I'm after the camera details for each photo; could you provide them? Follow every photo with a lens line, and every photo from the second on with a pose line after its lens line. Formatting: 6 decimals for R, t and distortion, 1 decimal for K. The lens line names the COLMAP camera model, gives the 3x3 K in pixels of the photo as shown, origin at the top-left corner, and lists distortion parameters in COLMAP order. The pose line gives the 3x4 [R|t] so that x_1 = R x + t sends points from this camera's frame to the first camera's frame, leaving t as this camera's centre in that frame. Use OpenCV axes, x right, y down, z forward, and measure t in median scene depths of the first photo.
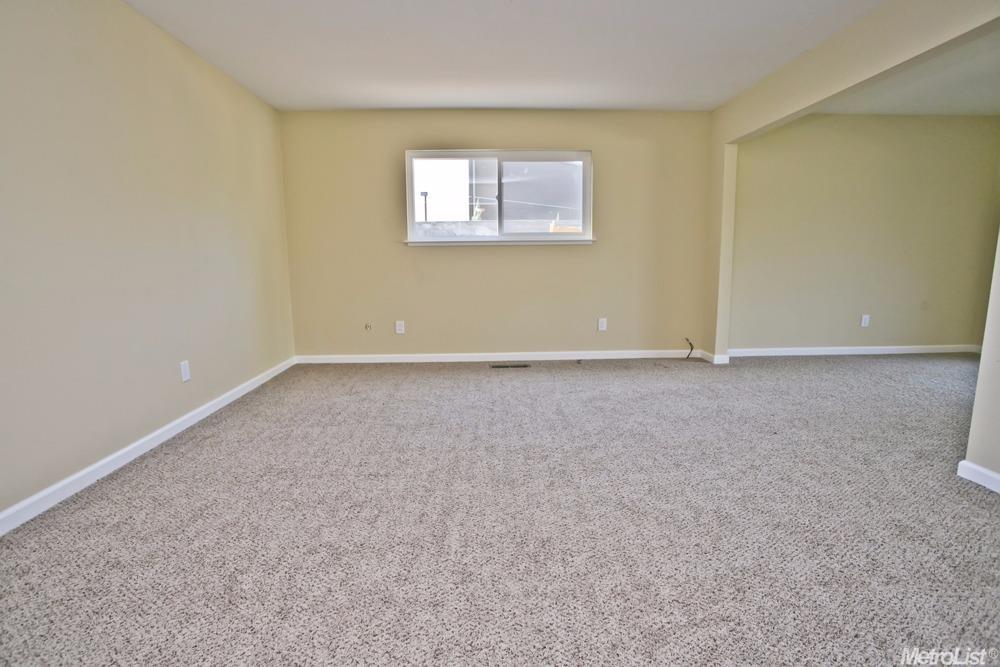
lens RADIAL K [[486.4, 0, 492.6], [0, 486.4, 331.3], [0, 0, 1]] dist [-0.077667, 0.038357]
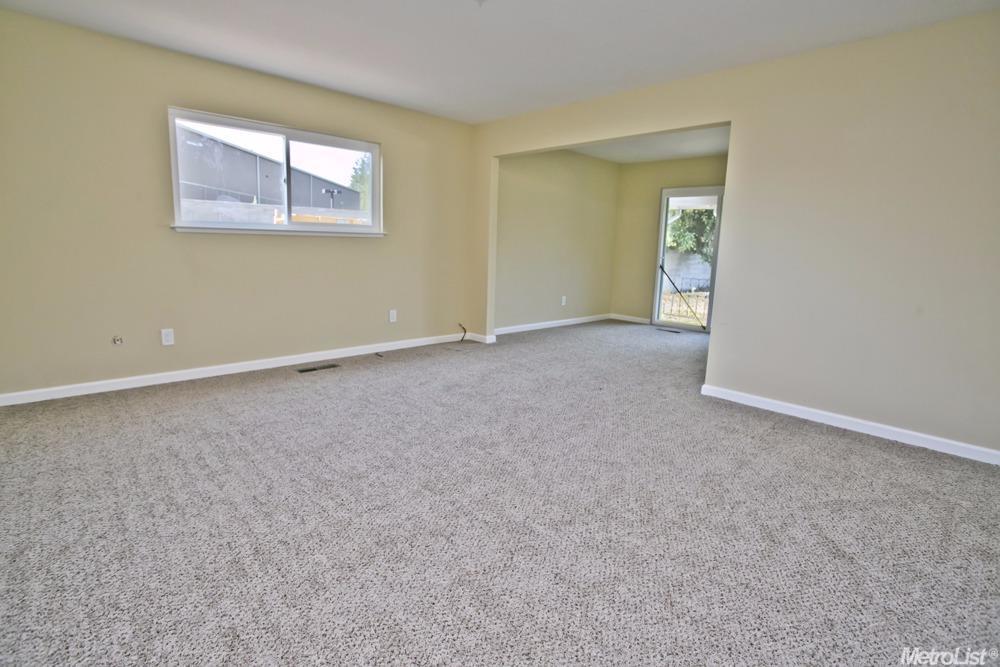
lens RADIAL K [[486.4, 0, 492.6], [0, 486.4, 331.3], [0, 0, 1]] dist [-0.077667, 0.038357]
pose [[0.739556, -0.085274, 0.667672, -0.320436], [0.061504, 0.996354, 0.059127, -0.031122], [-0.670280, -0.002663, 0.742104, 0.099513]]
